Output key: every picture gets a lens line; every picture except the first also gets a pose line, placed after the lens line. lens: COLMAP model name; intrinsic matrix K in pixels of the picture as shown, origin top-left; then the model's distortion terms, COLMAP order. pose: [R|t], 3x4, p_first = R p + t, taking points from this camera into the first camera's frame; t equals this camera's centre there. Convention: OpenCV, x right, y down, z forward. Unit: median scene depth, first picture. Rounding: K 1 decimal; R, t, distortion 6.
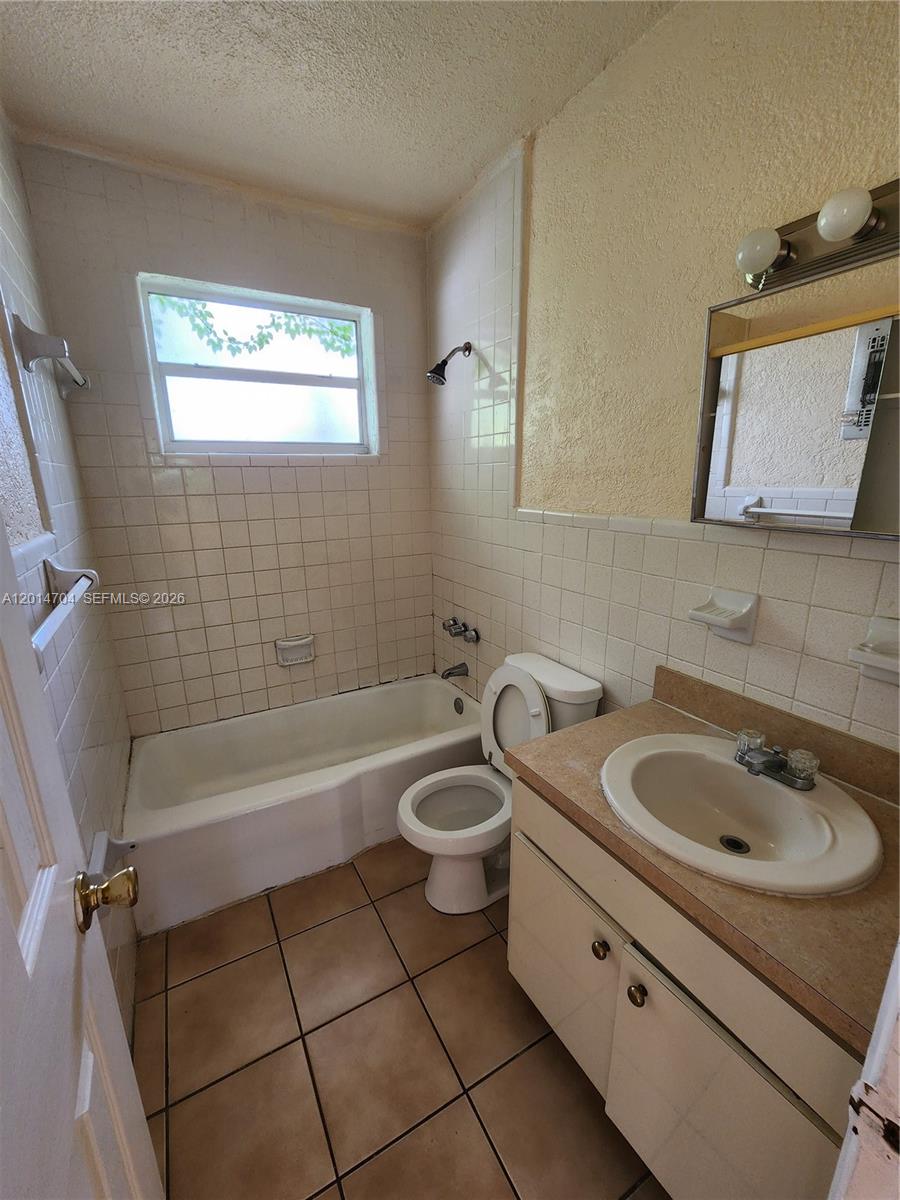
lens RADIAL K [[490.7, 0, 446.1], [0, 490.7, 603.9], [0, 0, 1]] dist [0.000003, 0.000272]
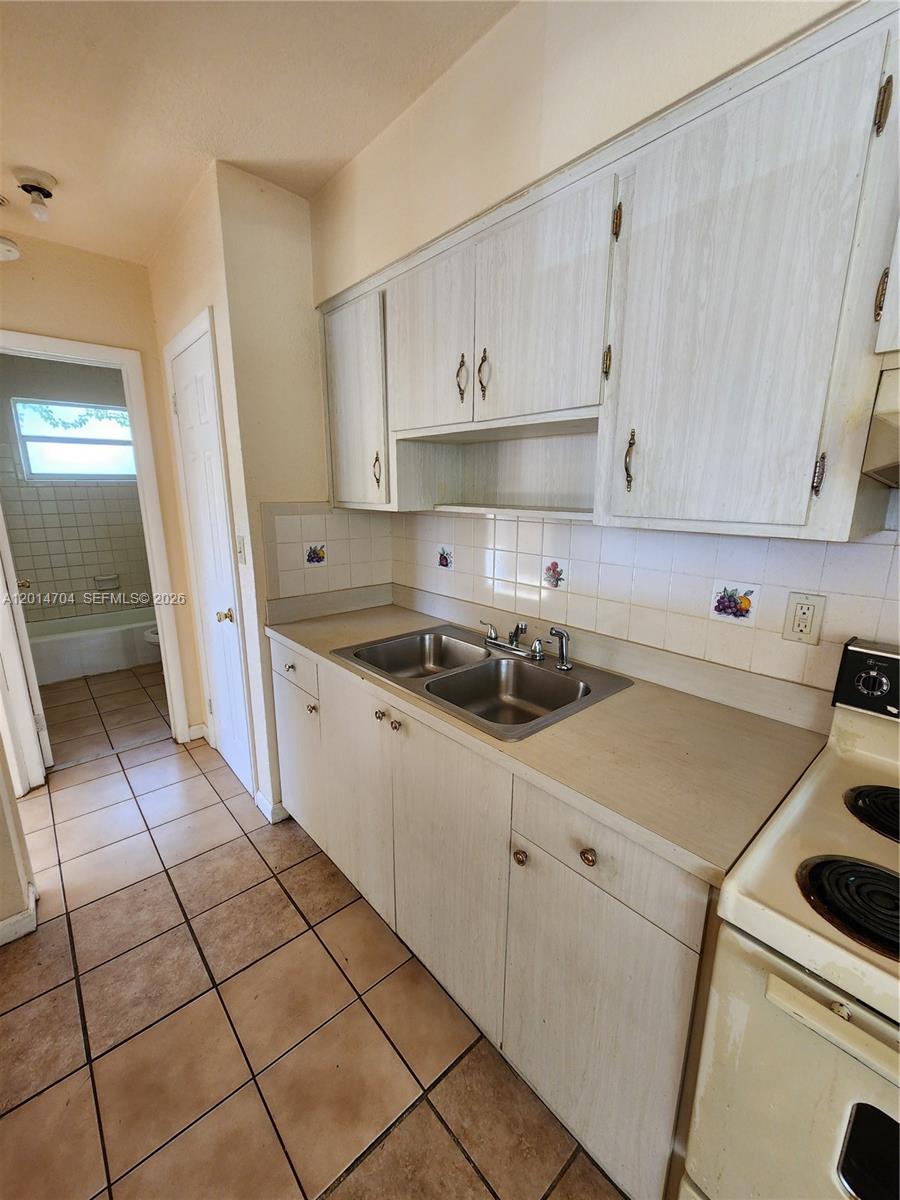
lens RADIAL K [[490.7, 0, 446.1], [0, 490.7, 603.9], [0, 0, 1]] dist [0.000003, 0.000272]
pose [[0.979160, -0.033347, 0.200335, 0.641516], [0.037583, 0.999142, -0.017378, 0.279857], [-0.199584, 0.024545, 0.979573, -1.209070]]
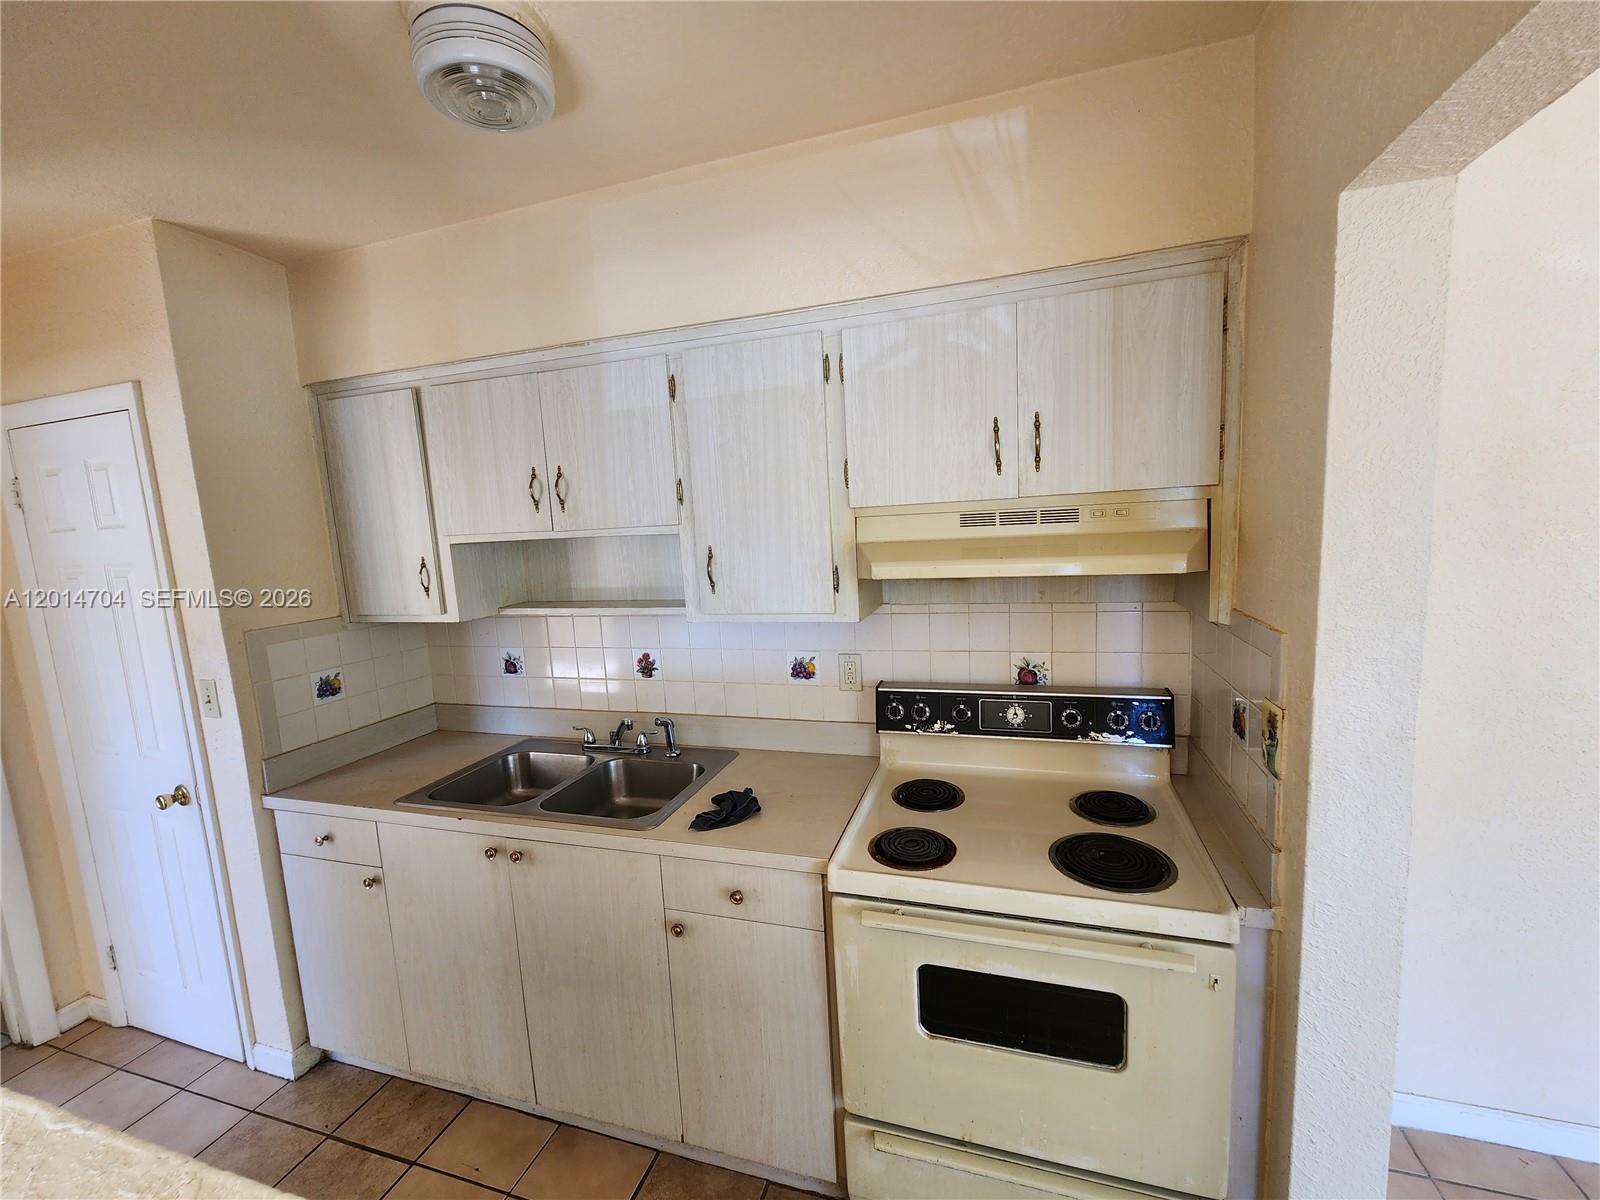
lens RADIAL K [[654.2, 0, 808.8], [0, 654.2, 606.9], [0, 0, 1]] dist [0.000003, 0.000272]
pose [[0.725914, -0.116158, 0.677906, 0.459035], [0.212016, 0.975429, -0.059892, 0.252771], [-0.654292, 0.187203, 0.732705, -1.430829]]
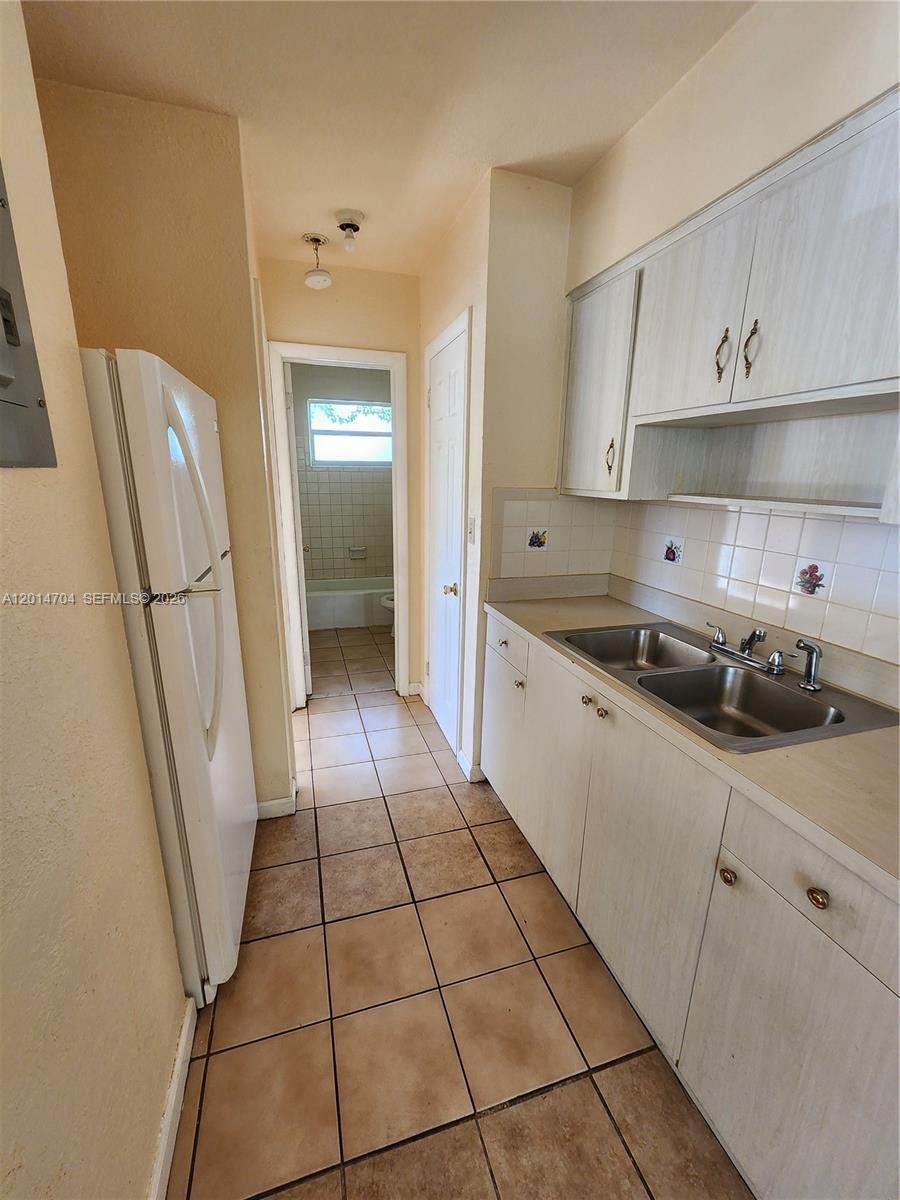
lens RADIAL K [[492.2, 0, 450.5], [0, 492.2, 608.1], [0, 0, 1]] dist [-0.000072, 0.000599]
pose [[0.977564, 0.080309, -0.194728, 0.620910], [-0.077919, 0.996761, 0.019918, 0.290020], [0.195697, -0.004298, 0.980655, -1.234903]]
